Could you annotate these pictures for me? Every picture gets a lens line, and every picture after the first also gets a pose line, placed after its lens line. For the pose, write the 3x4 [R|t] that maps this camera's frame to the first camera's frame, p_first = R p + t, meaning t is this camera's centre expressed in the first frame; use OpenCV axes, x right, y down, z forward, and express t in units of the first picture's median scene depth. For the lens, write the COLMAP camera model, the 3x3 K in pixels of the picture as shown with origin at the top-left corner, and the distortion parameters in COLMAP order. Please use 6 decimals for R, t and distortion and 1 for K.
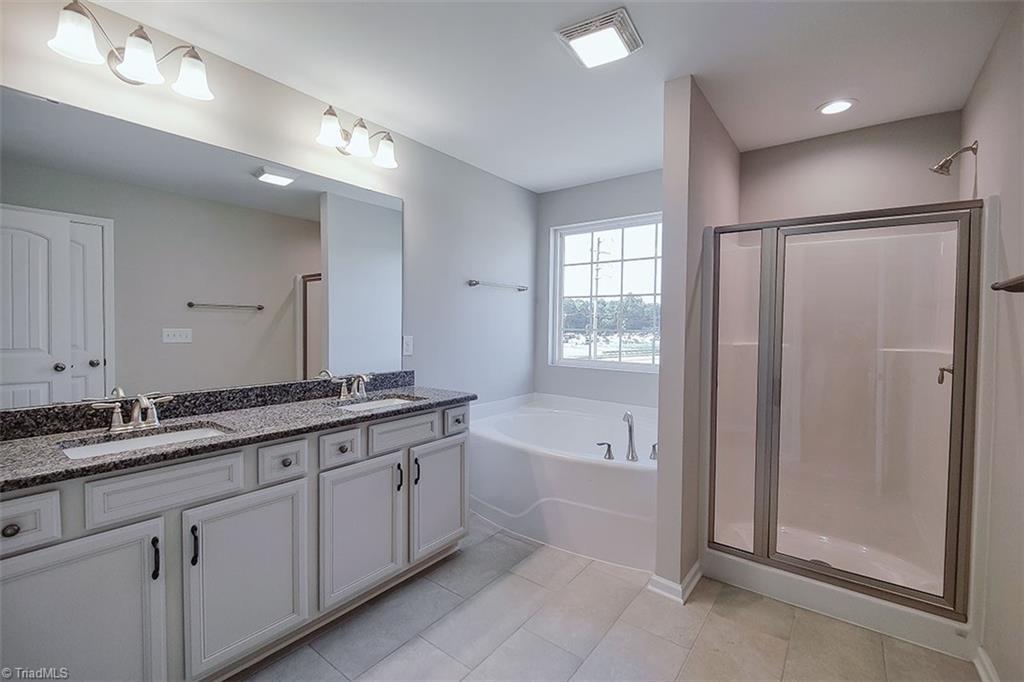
lens RADIAL K [[445.8, 0, 512.0], [0, 445.8, 341.0], [0, 0, 1]] dist [-0.002462, -0.000331]
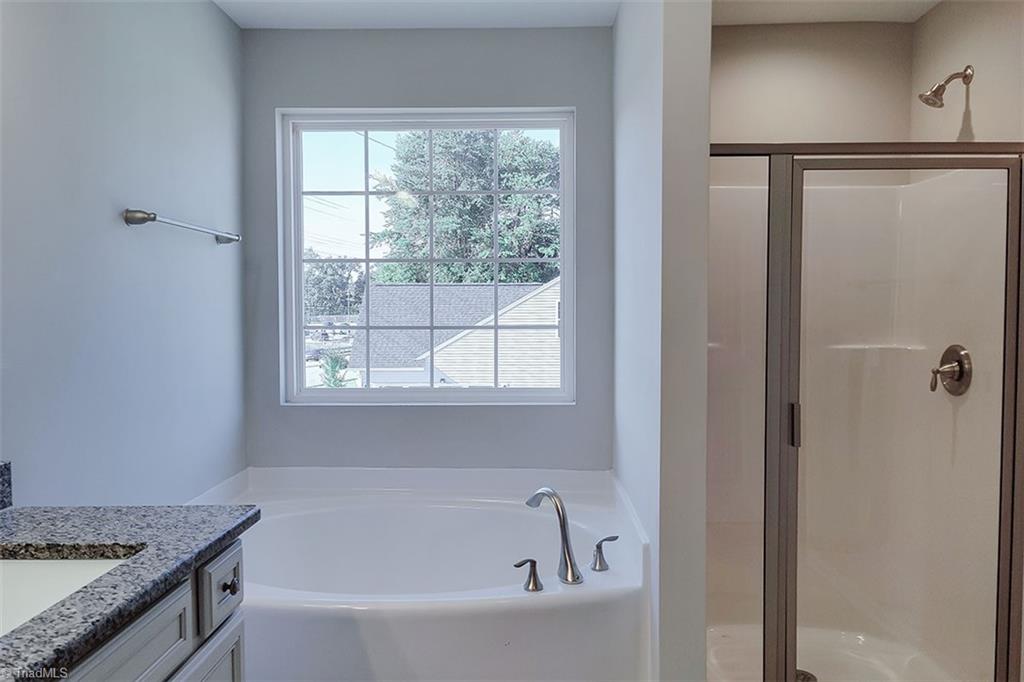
lens RADIAL K [[748.5, 0, 512.0], [0, 748.5, 341.0], [0, 0, 1]] dist [0.028260, 0.001749]
pose [[0.801974, -0.036180, 0.596262, -0.286391], [0.034539, 0.999303, 0.014181, -0.024072], [-0.596359, 0.009222, 0.802665, 0.345477]]
